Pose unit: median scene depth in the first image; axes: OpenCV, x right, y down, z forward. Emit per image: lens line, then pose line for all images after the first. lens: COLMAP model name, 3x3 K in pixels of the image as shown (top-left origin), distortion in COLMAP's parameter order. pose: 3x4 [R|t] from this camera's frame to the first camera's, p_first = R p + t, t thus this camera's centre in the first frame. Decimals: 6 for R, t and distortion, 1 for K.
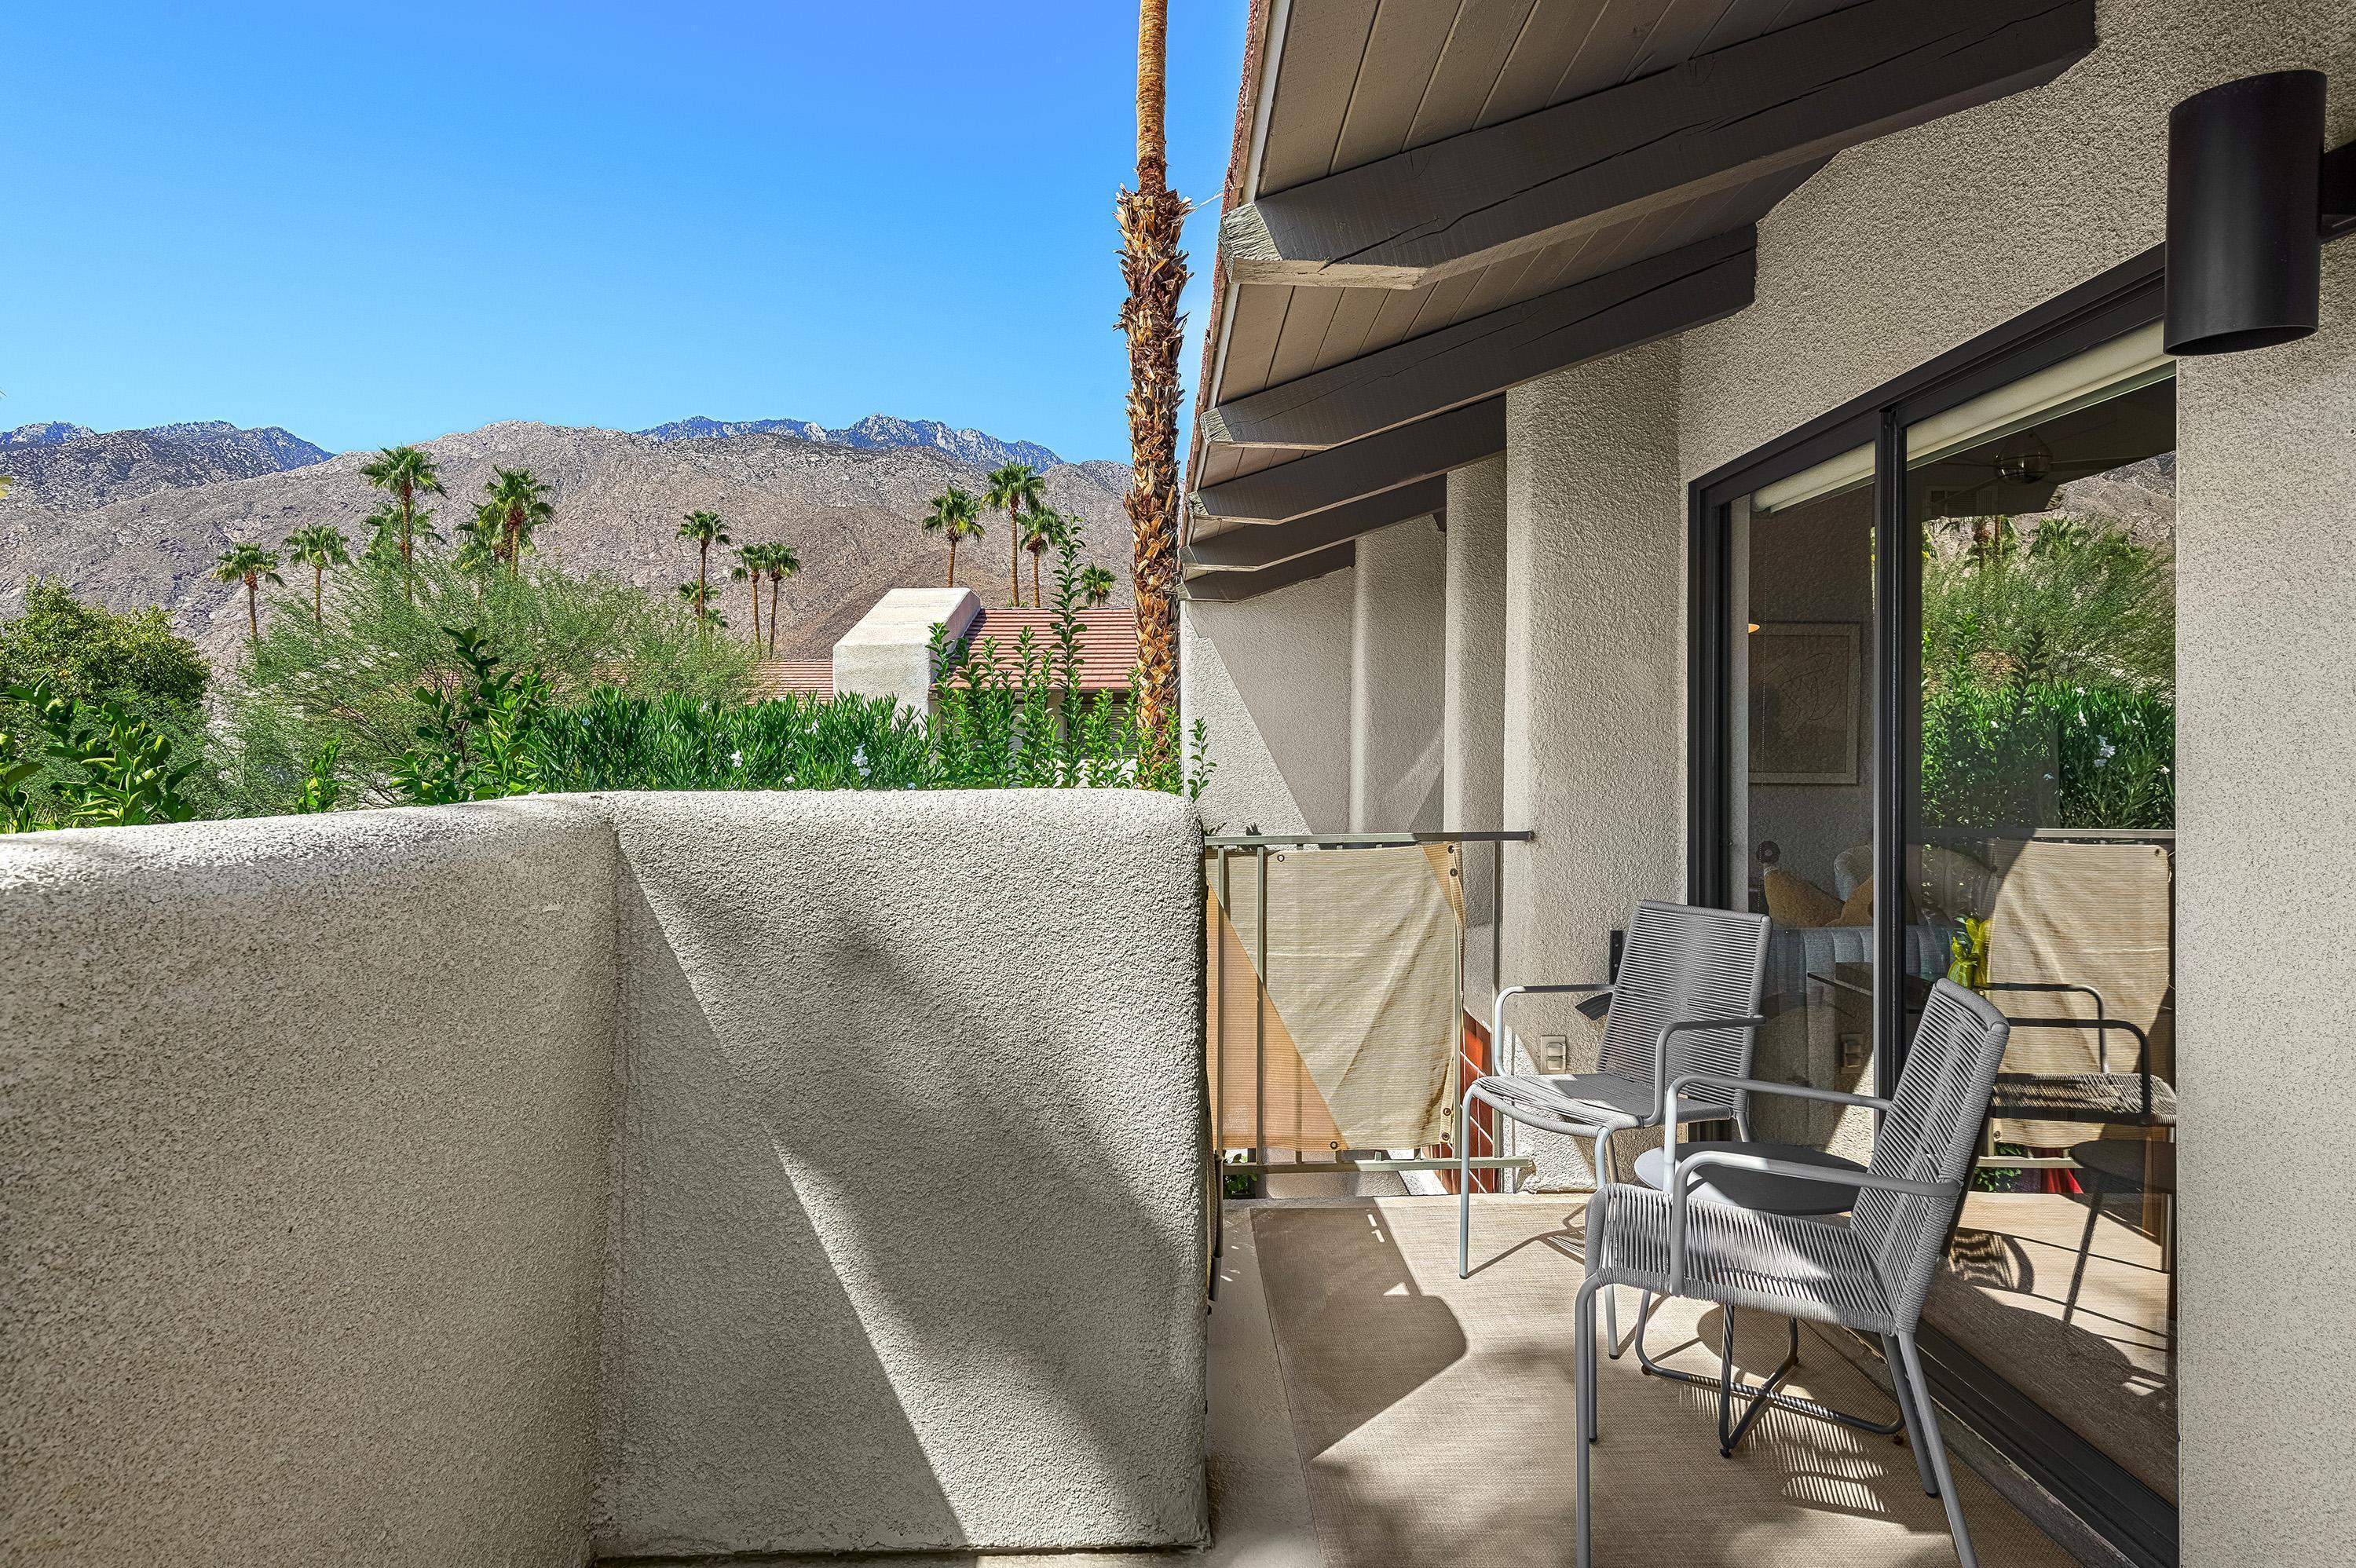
lens RADIAL K [[1292.8, 0, 1156.9], [0, 1292.8, 706.1], [0, 0, 1]] dist [0.002438, 0.004578]
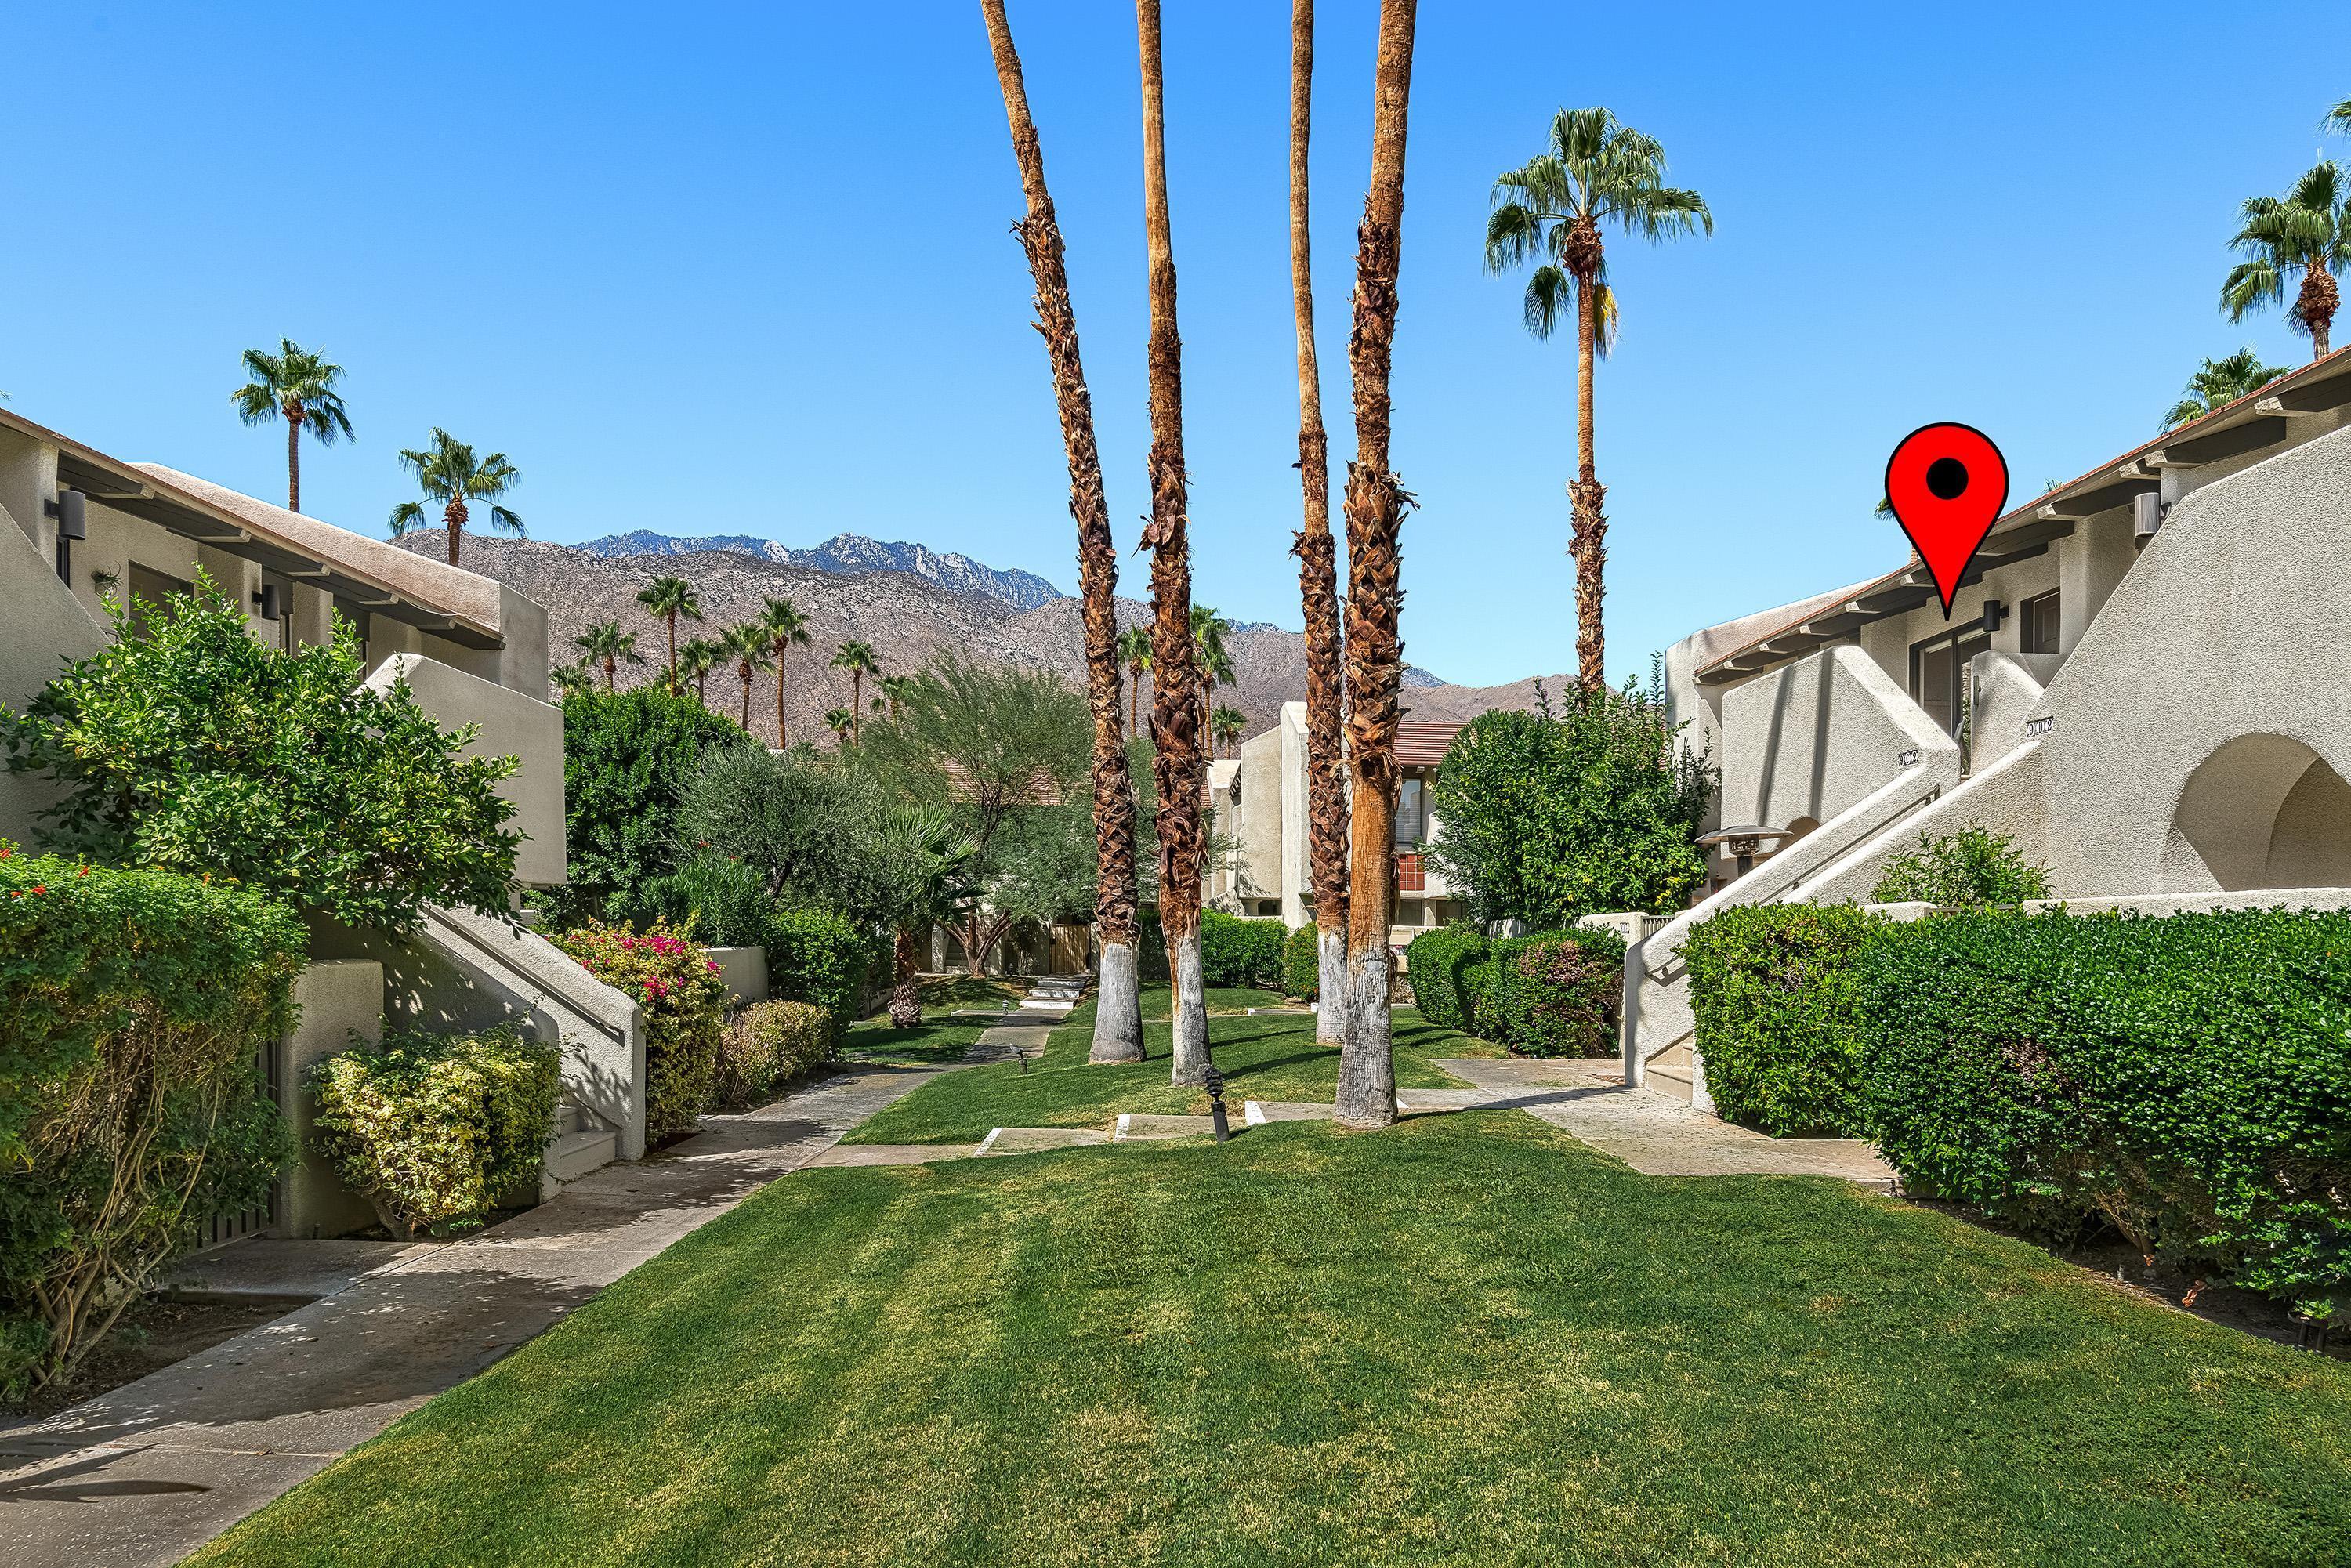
lens RADIAL K [[1551.0, 0, 1160.6], [0, 1551.0, 763.8], [0, 0, 1]] dist [0.028188, 0.000098]
pose [[0.999626, 0.027311, -0.001156, -0.607323], [-0.027317, 0.996468, -0.079410, 0.206089], [-0.001017, 0.079412, 0.996841, -1.218500]]
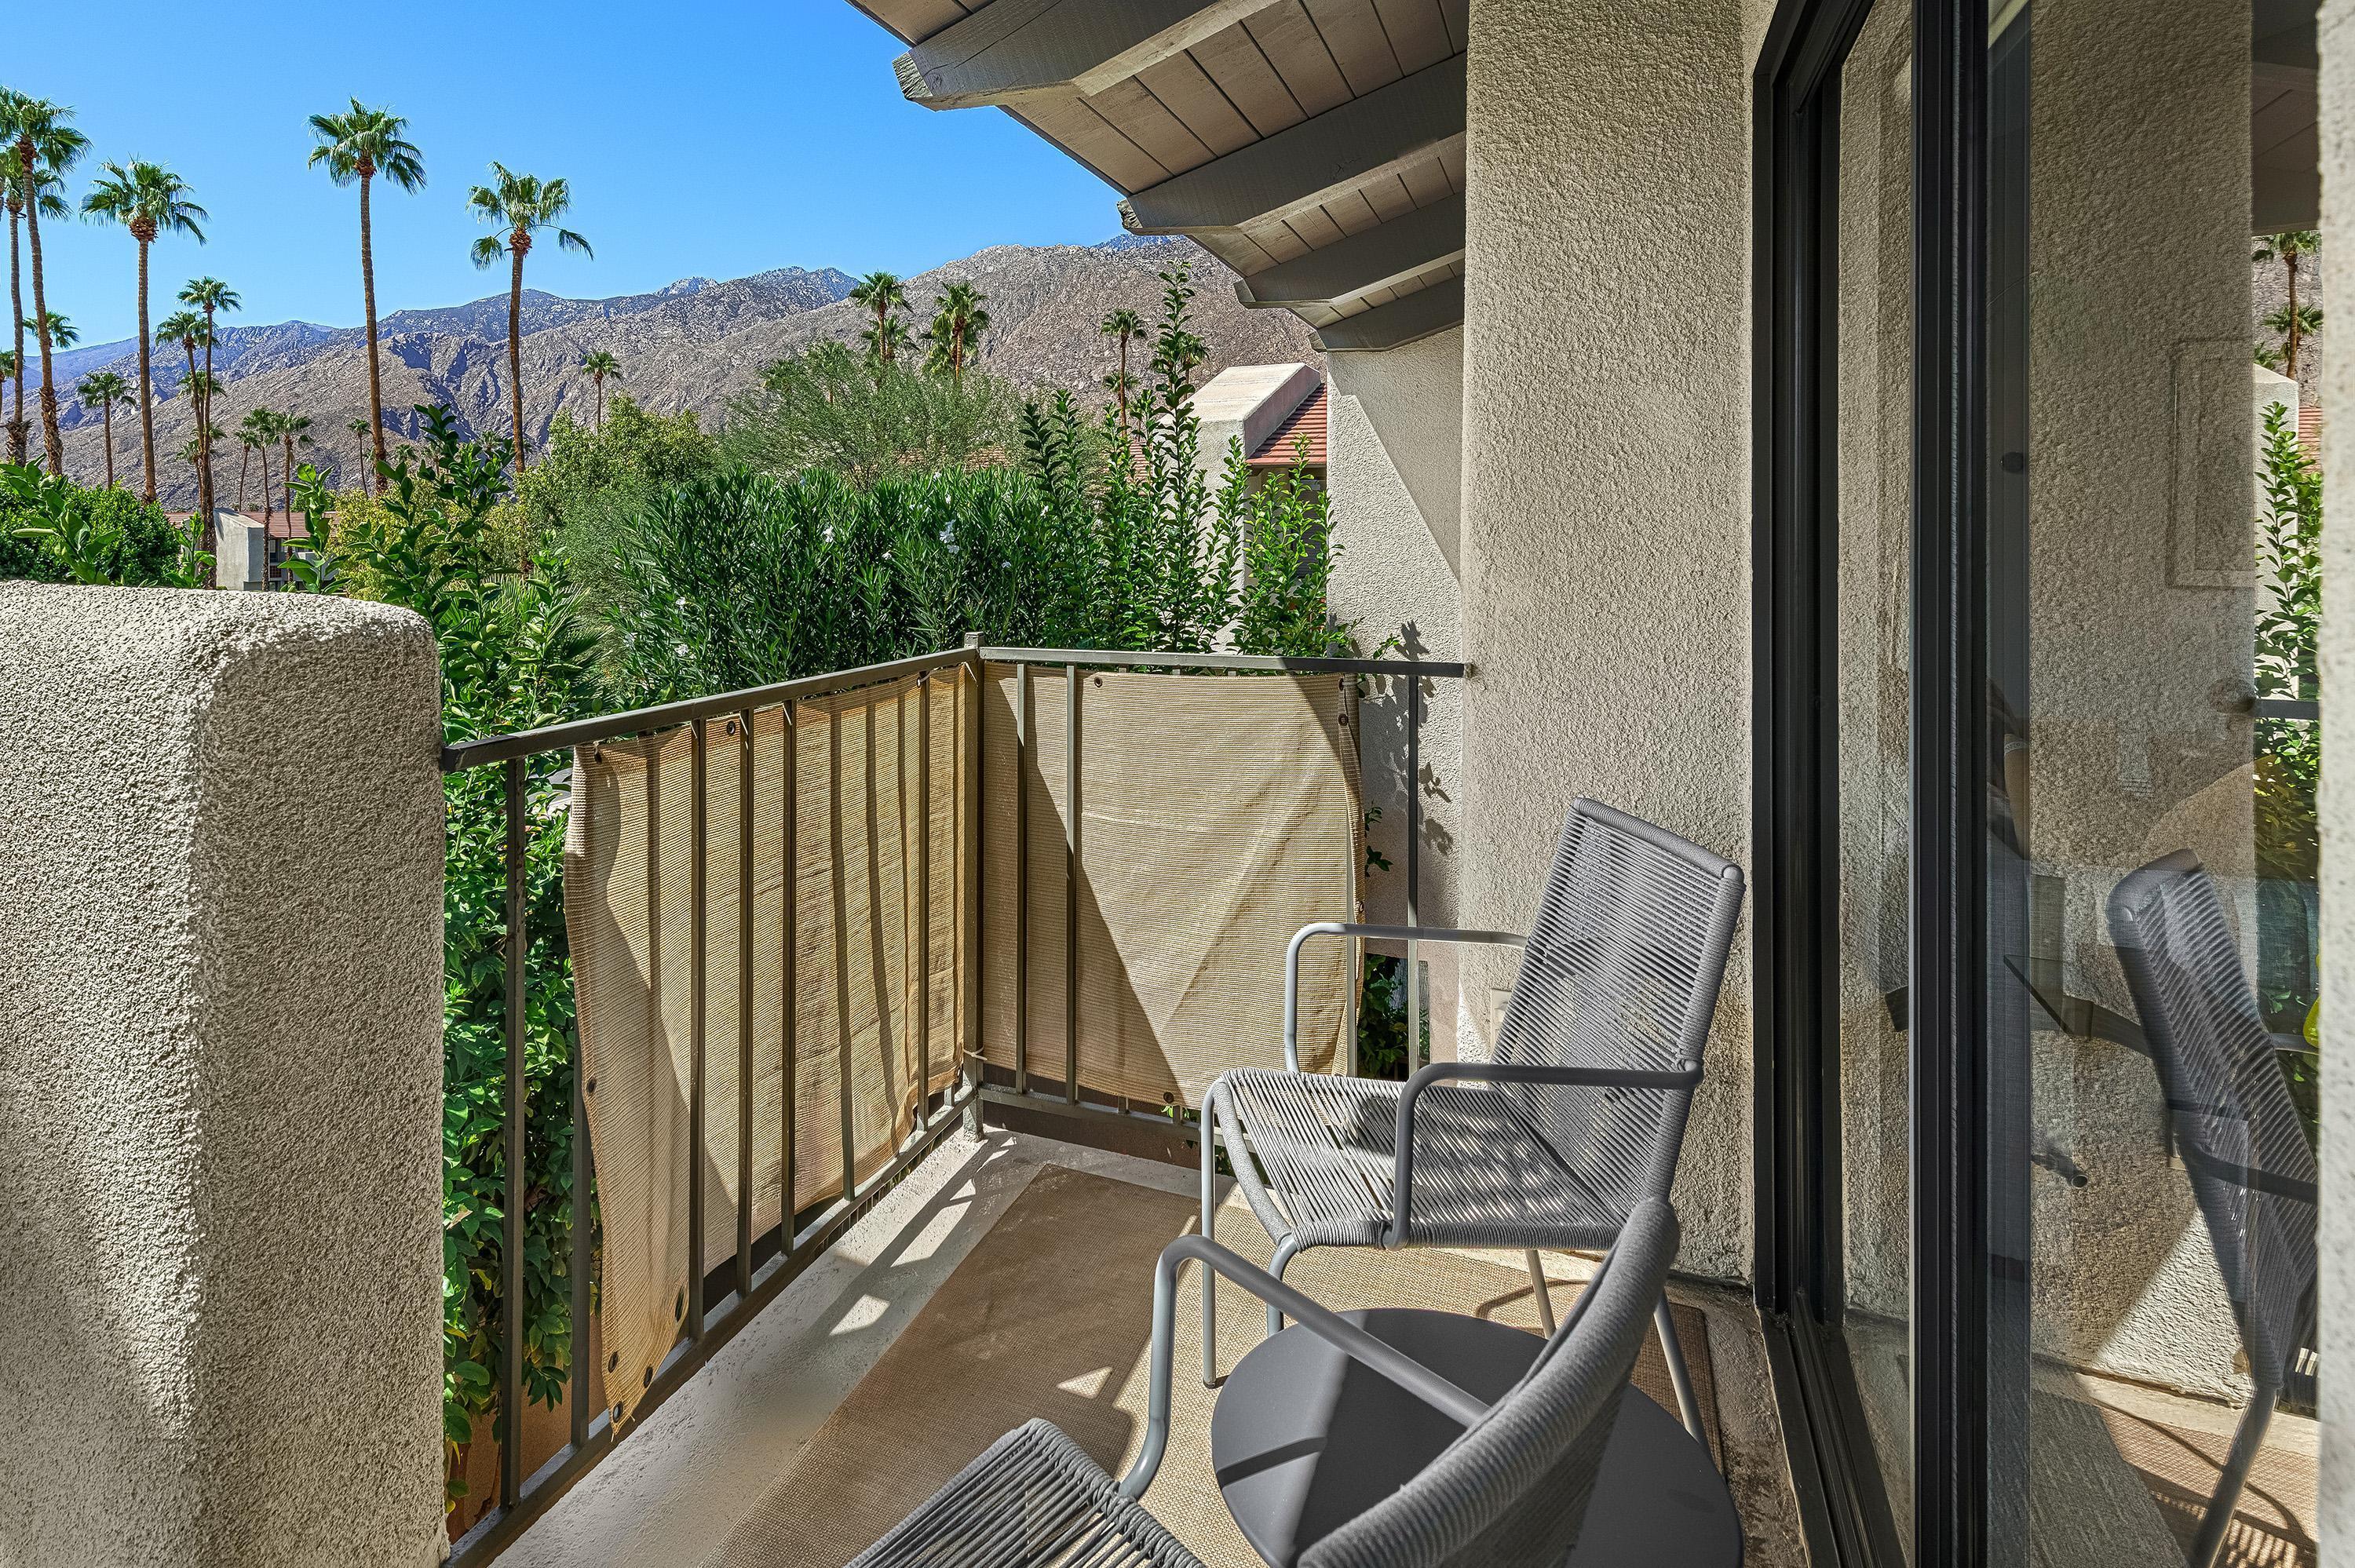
lens RADIAL K [[1216.2, 0, 1044.4], [0, 1216.2, 492.7], [0, 0, 1]] dist [0.002250, -0.003246]
pose [[0.910566, -0.003588, -0.413347, 0.106333], [0.006327, 0.999966, 0.005259, 0.002647], [0.413314, -0.007404, 0.910558, 0.114450]]
